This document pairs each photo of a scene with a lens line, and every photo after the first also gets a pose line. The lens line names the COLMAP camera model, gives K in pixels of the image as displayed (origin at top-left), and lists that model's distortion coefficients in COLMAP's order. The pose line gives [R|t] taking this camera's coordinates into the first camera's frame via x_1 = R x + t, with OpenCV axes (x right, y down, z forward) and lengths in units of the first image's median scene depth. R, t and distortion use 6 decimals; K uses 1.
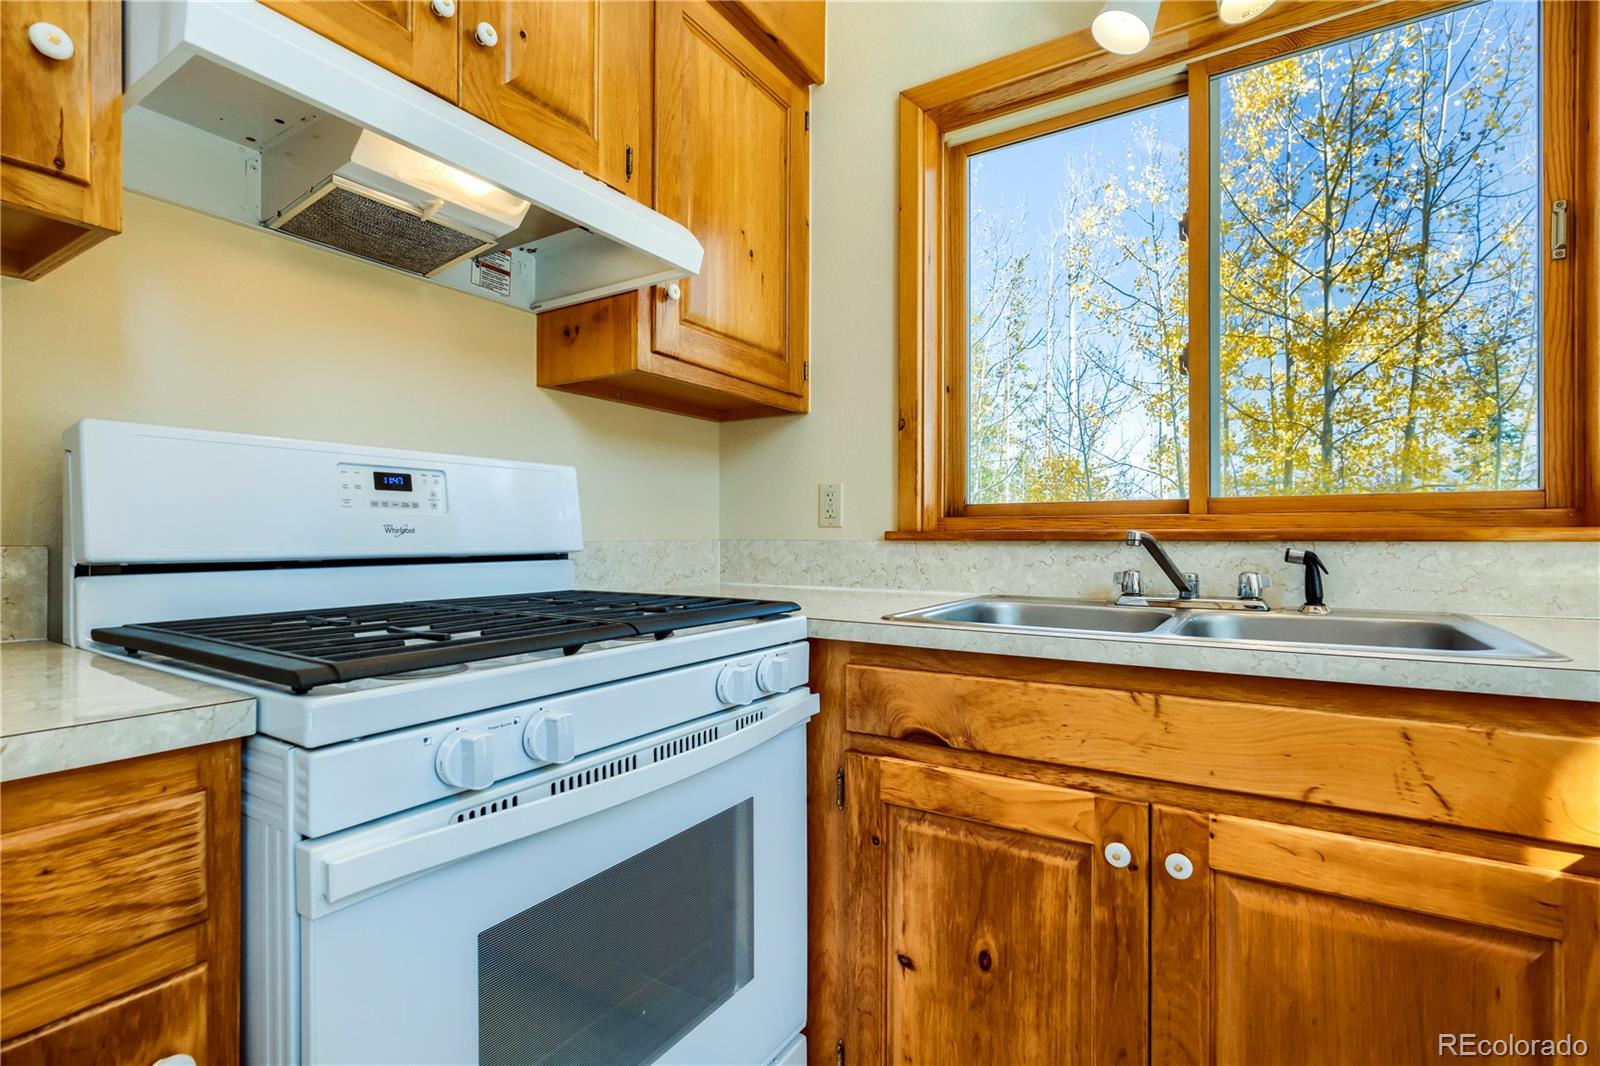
lens RADIAL K [[758.1, 0, 800.0], [0, 758.1, 533.0], [0, 0, 1]] dist [-0.013188, -0.000050]
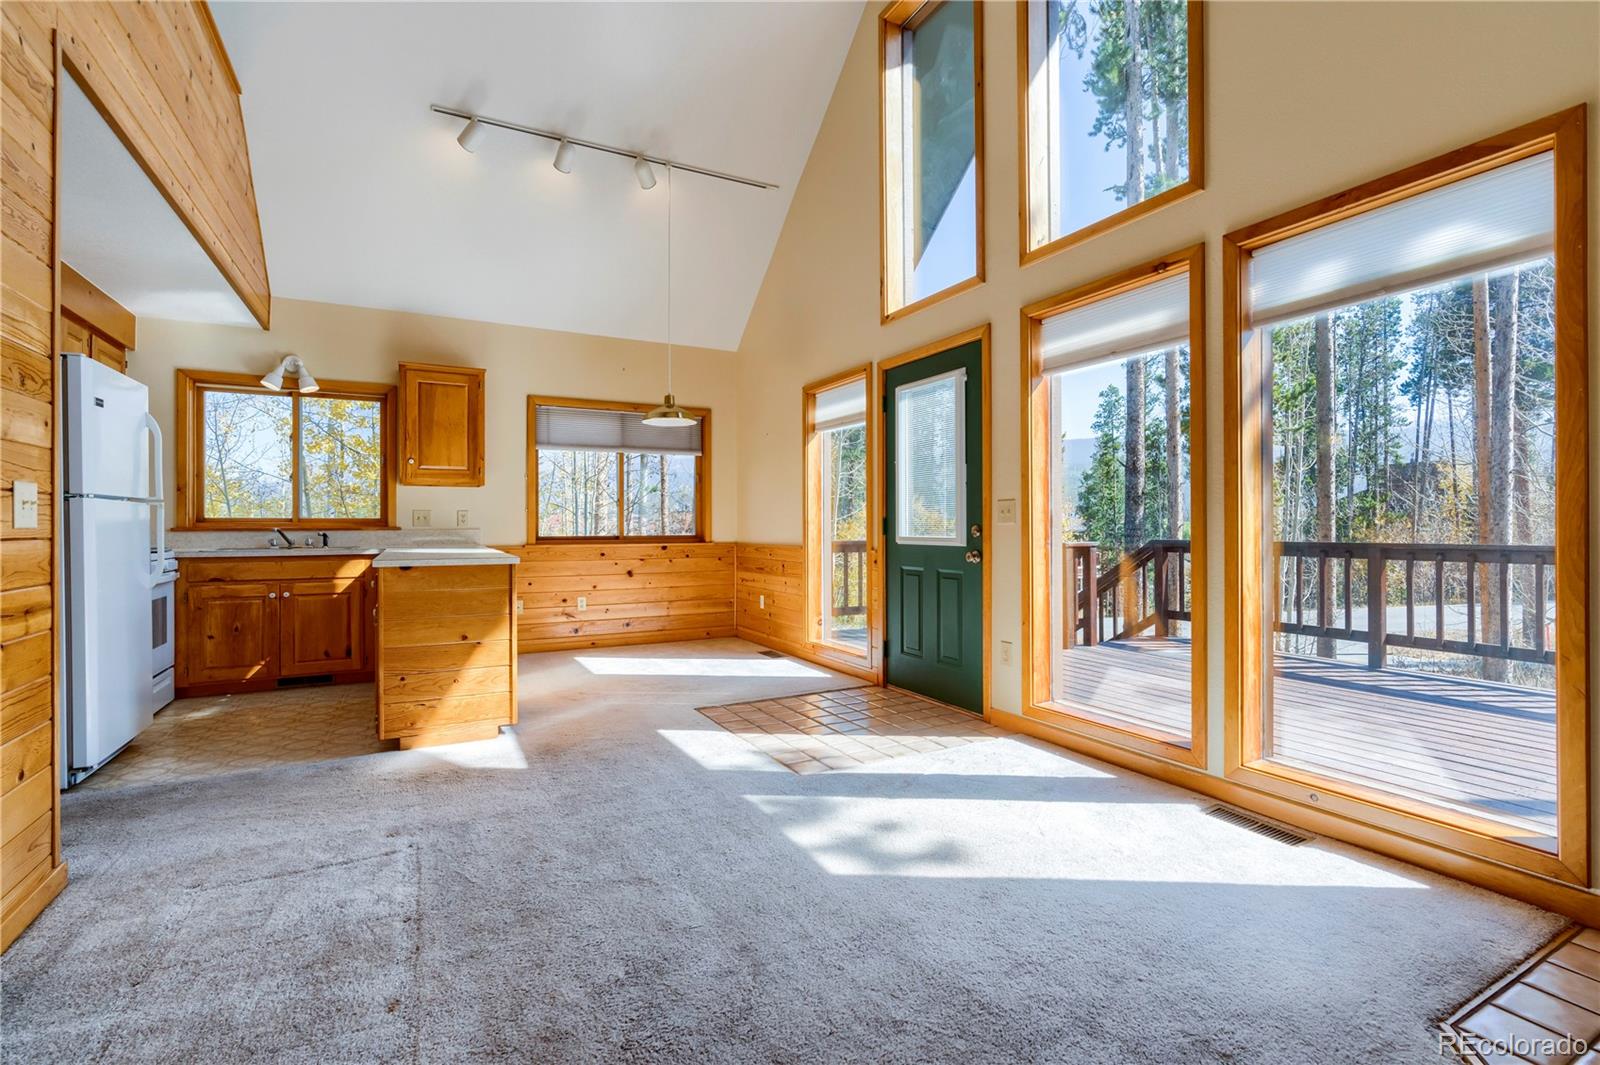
lens RADIAL K [[716.6, 0, 802.6], [0, 716.6, 527.6], [0, 0, 1]] dist [-0.001555, 0.000884]
pose [[0.484272, -0.003161, 0.874912, -1.586217], [0.000102, 0.999994, 0.003557, -0.018643], [-0.874918, -0.001634, 0.484269, -3.418327]]
